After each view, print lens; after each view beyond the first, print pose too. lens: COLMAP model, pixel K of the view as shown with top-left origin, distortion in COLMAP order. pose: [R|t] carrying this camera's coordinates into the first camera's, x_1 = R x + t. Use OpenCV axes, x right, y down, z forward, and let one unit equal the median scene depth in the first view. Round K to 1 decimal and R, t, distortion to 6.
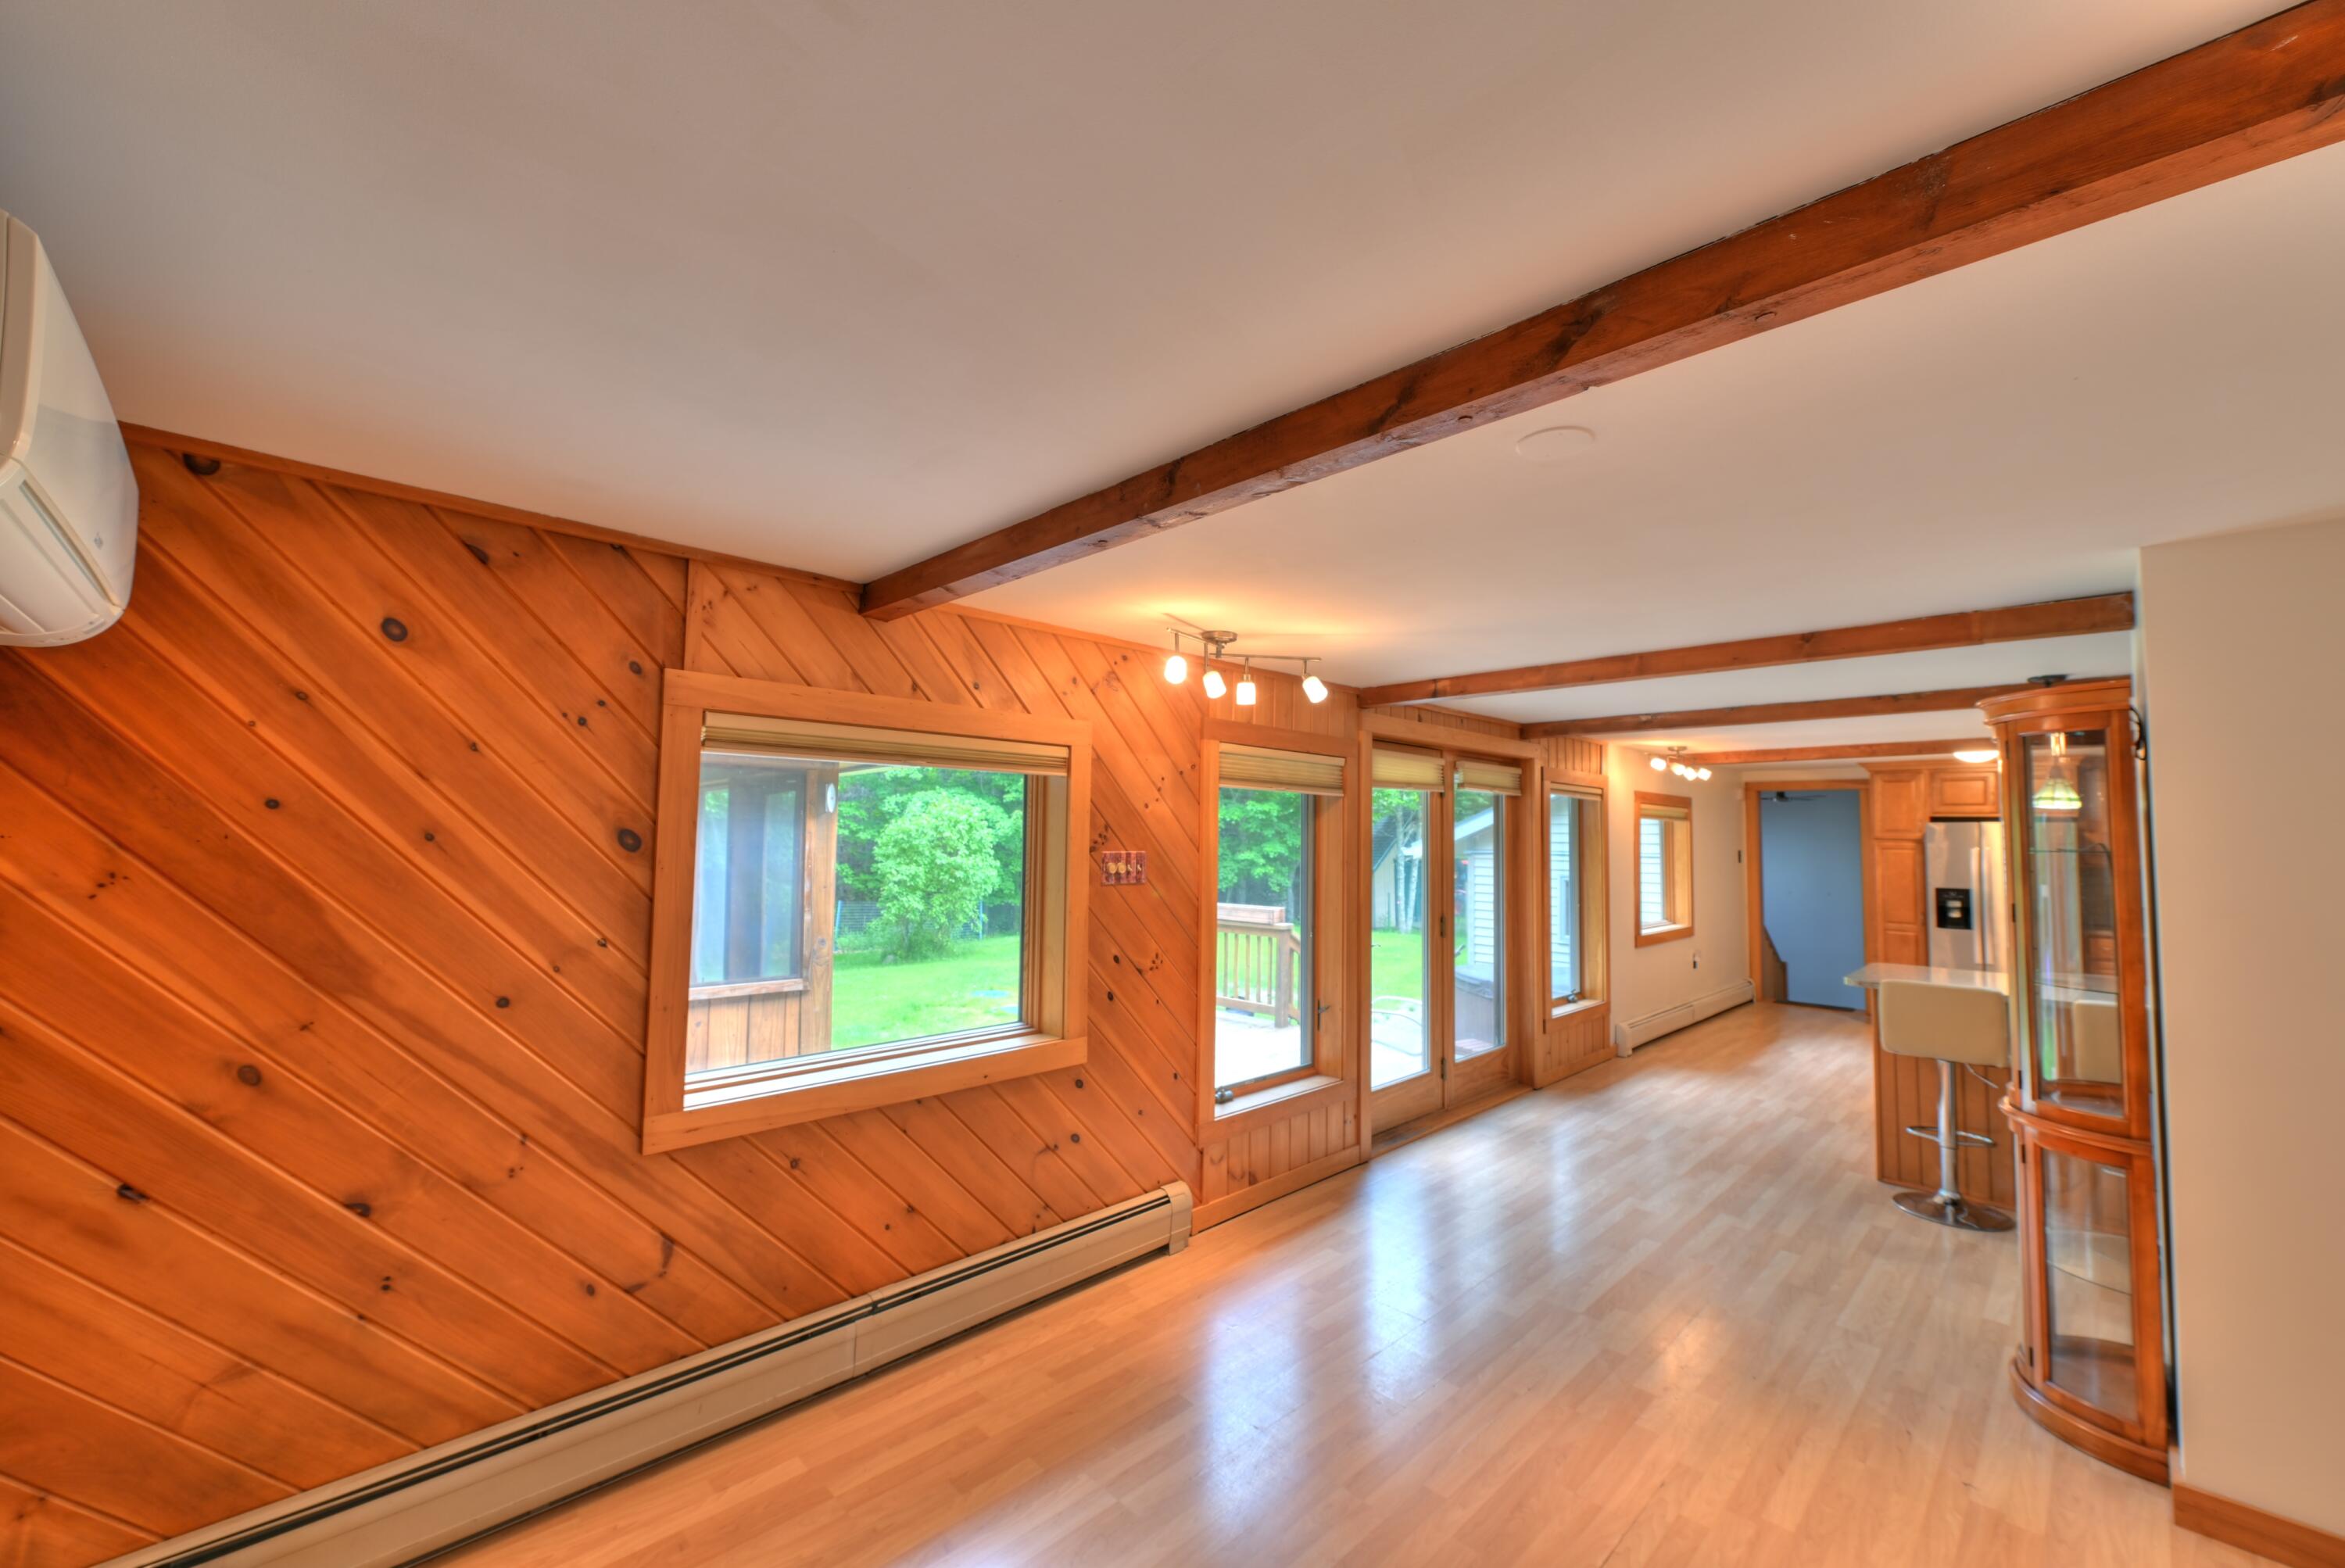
lens RADIAL K [[918.6, 0, 1160.0], [0, 918.6, 787.0], [0, 0, 1]] dist [-0.002012, -0.001003]
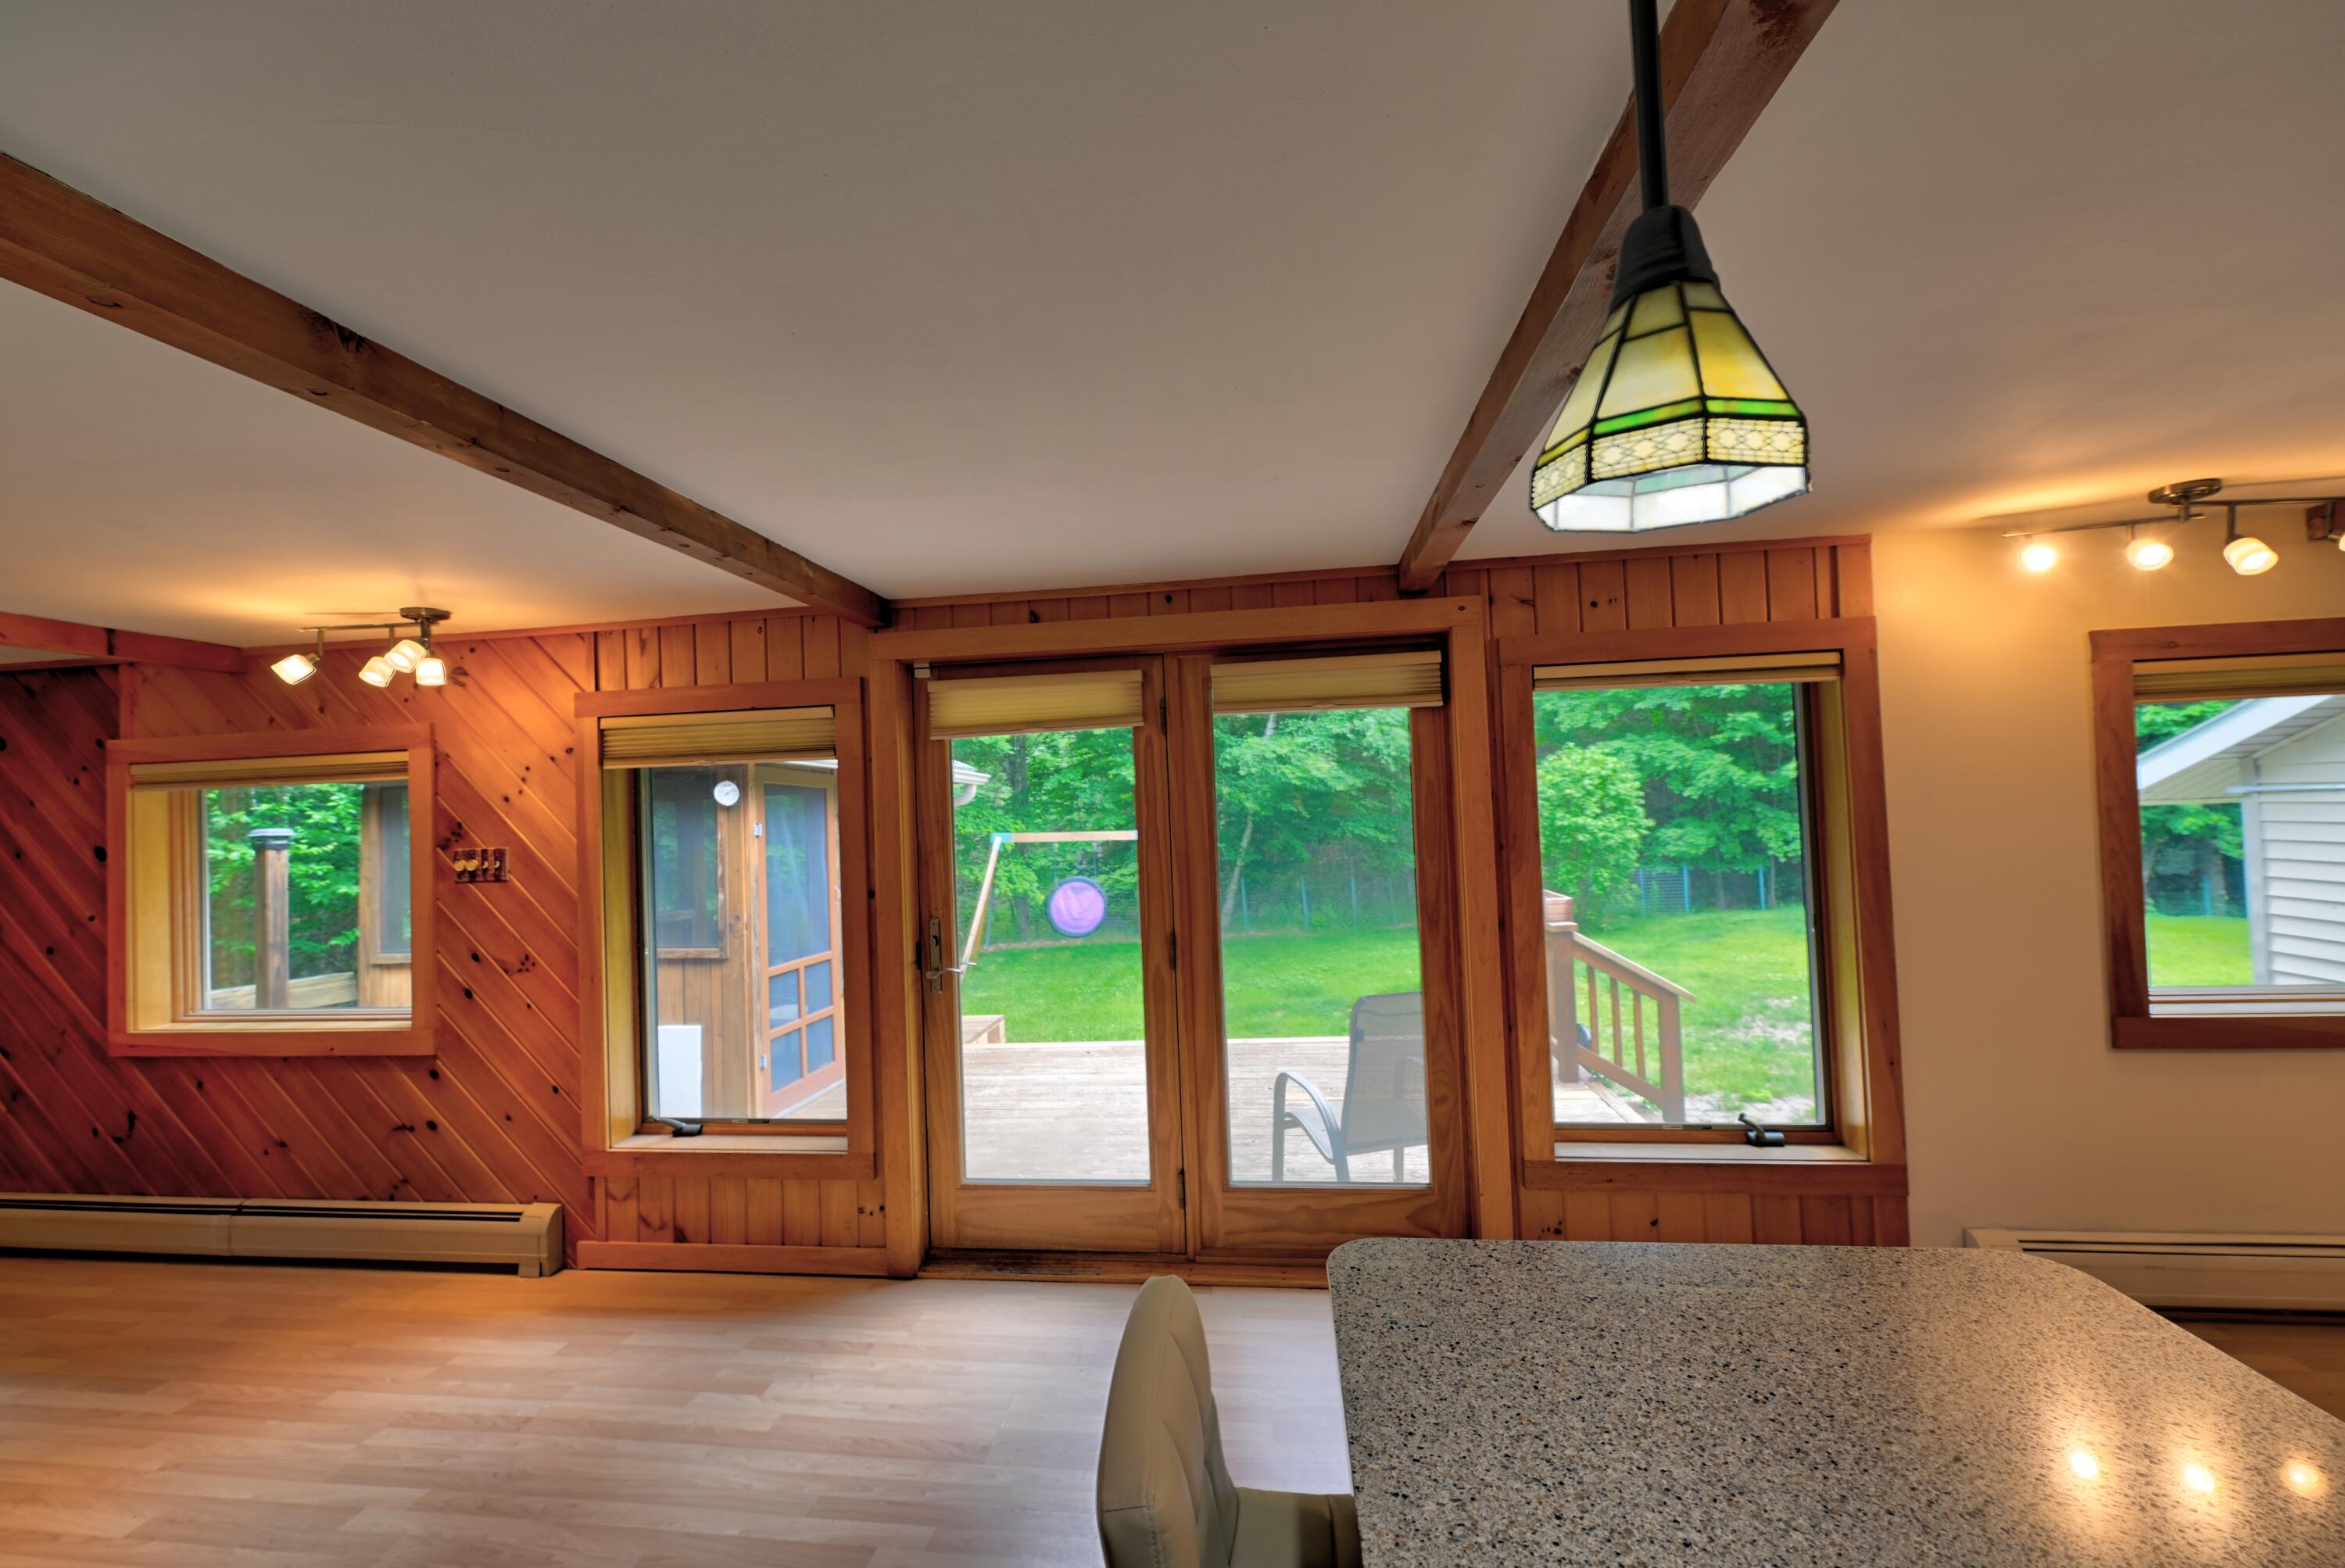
lens RADIAL K [[918.6, 0, 1160.5], [0, 918.6, 783.4], [0, 0, 1]] dist [-0.002012, -0.001003]
pose [[0.621684, -0.056834, -0.781203, 1.028840], [0.088716, 0.996055, -0.001864, 0.059203], [0.778228, -0.068147, 0.624274, 0.837840]]
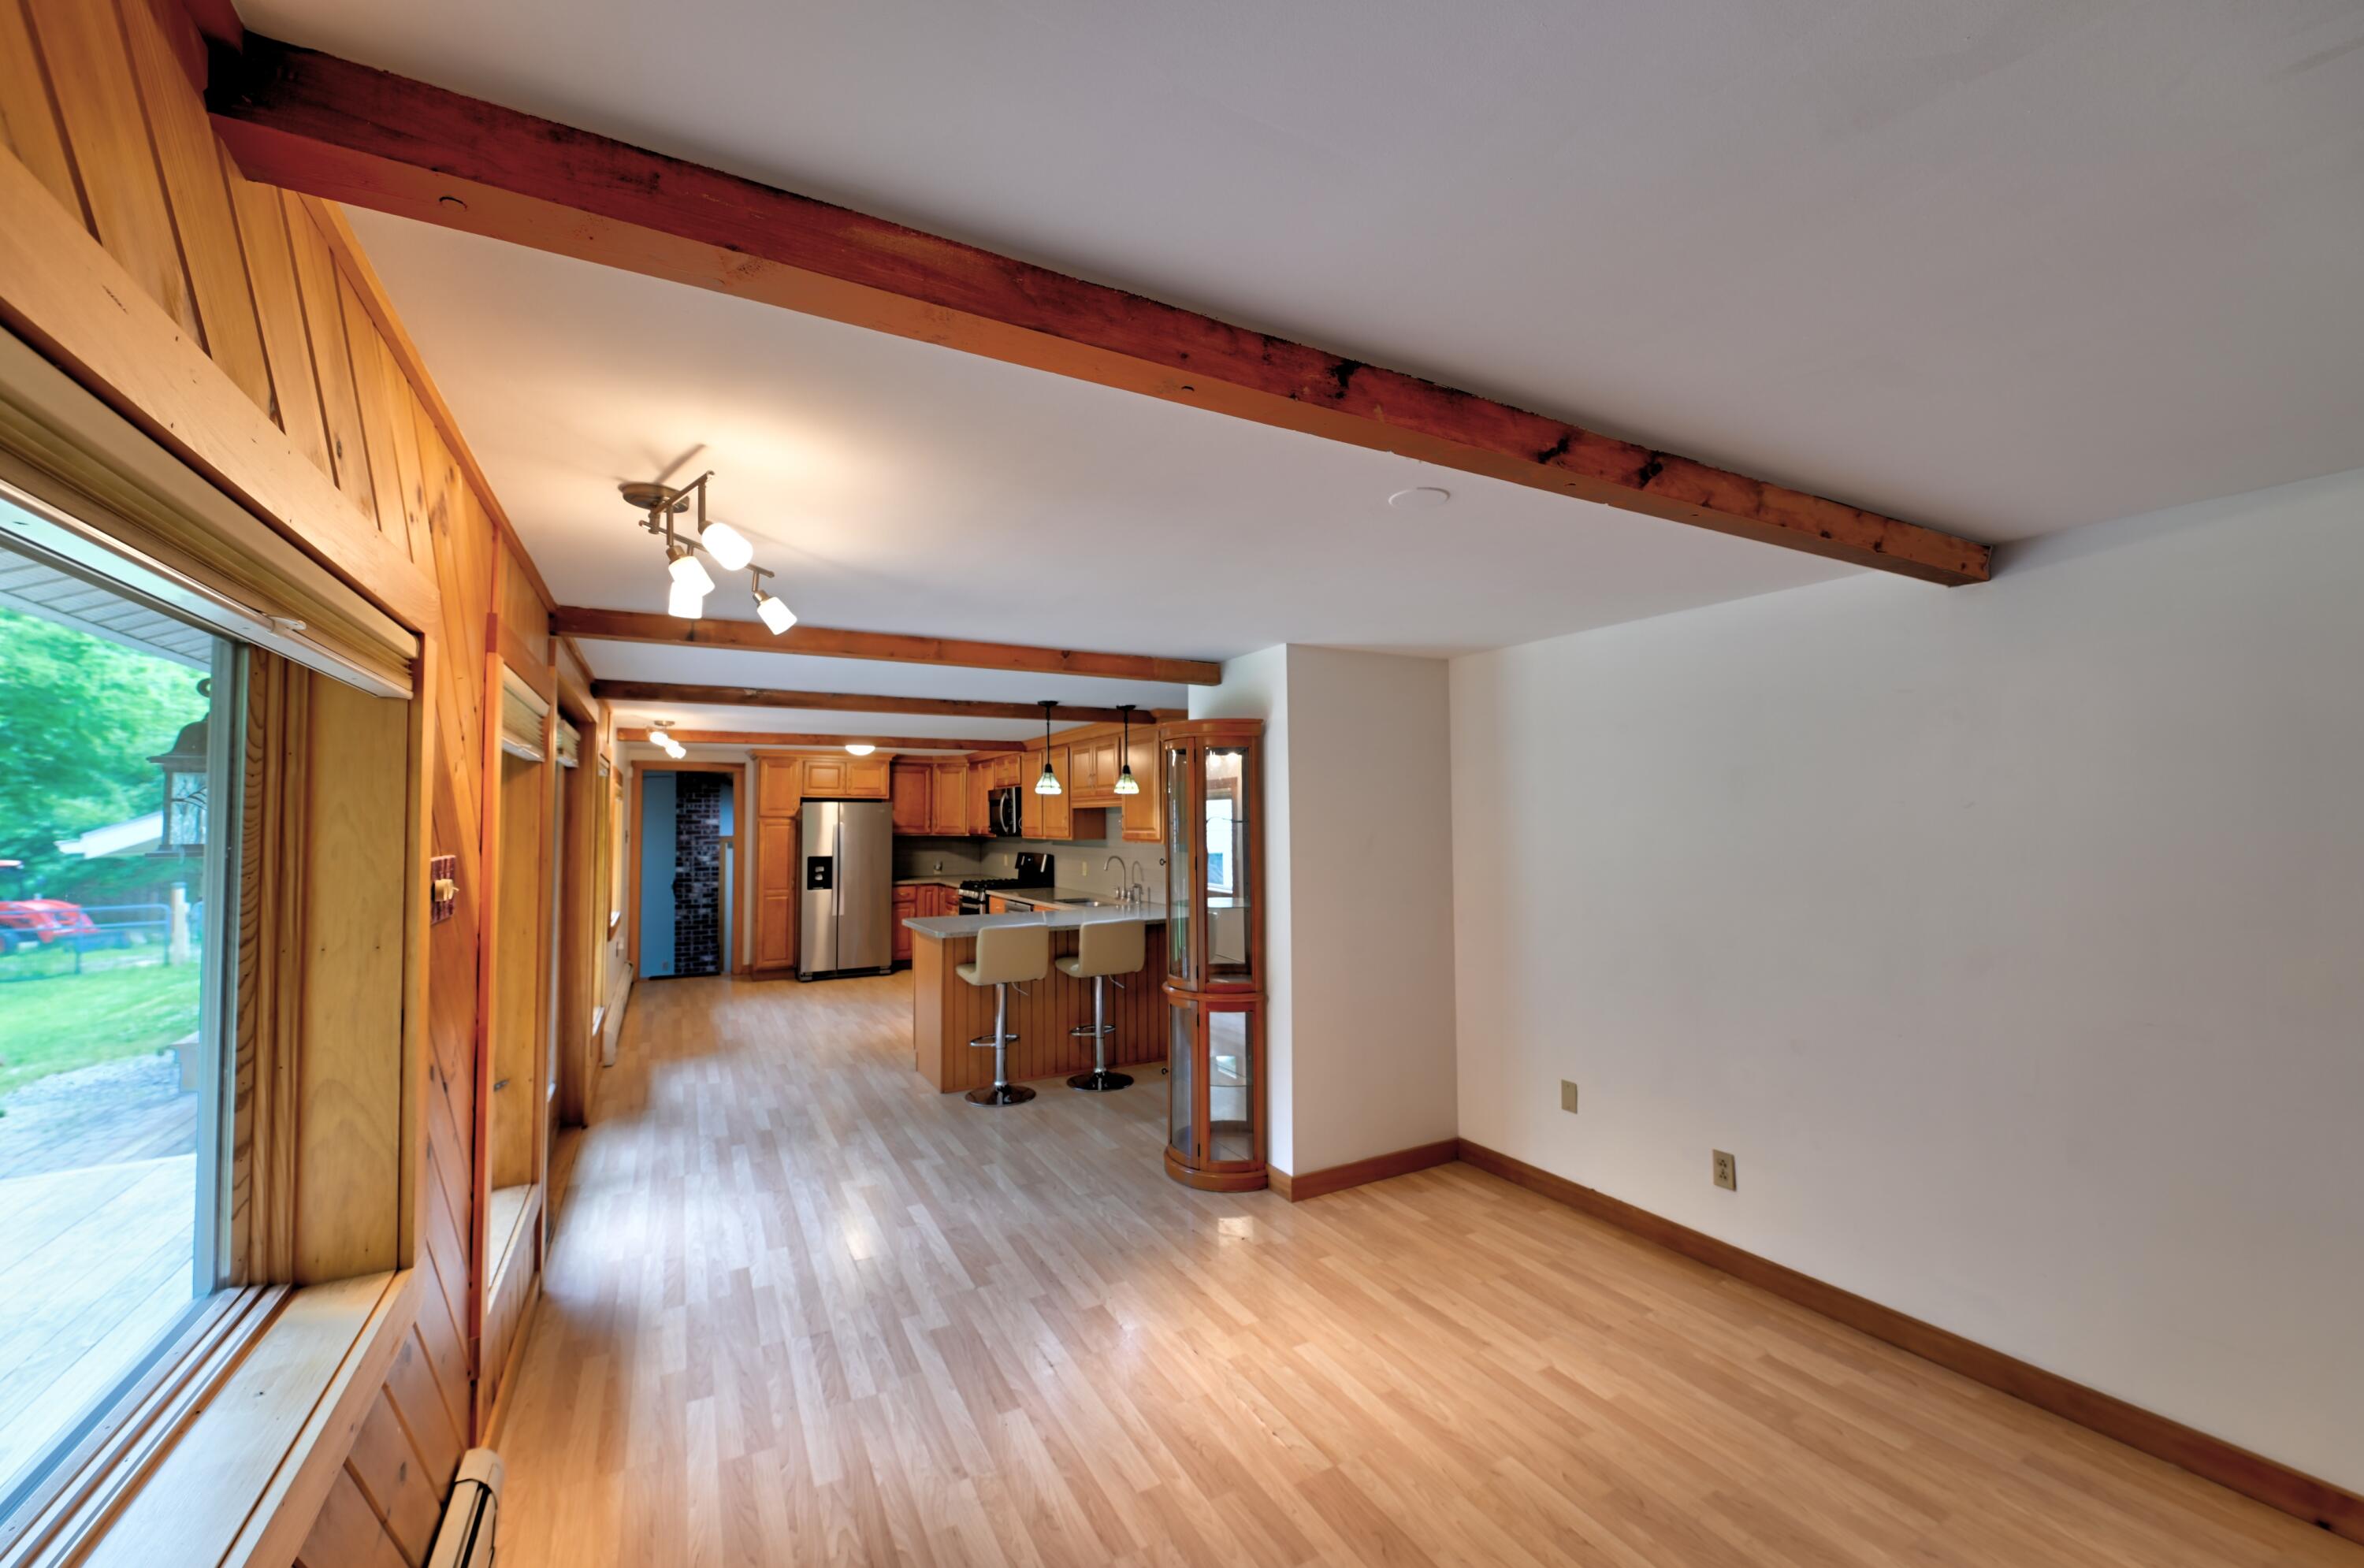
lens RADIAL K [[925.8, 0, 1175.2], [0, 925.8, 785.3], [0, 0, 1]] dist [-0.000862, -0.000685]
pose [[0.267950, 0.021200, 0.963200, -0.369198], [-0.041676, 0.999077, -0.010396, 0.017548], [-0.962531, -0.037357, 0.268586, 0.416183]]
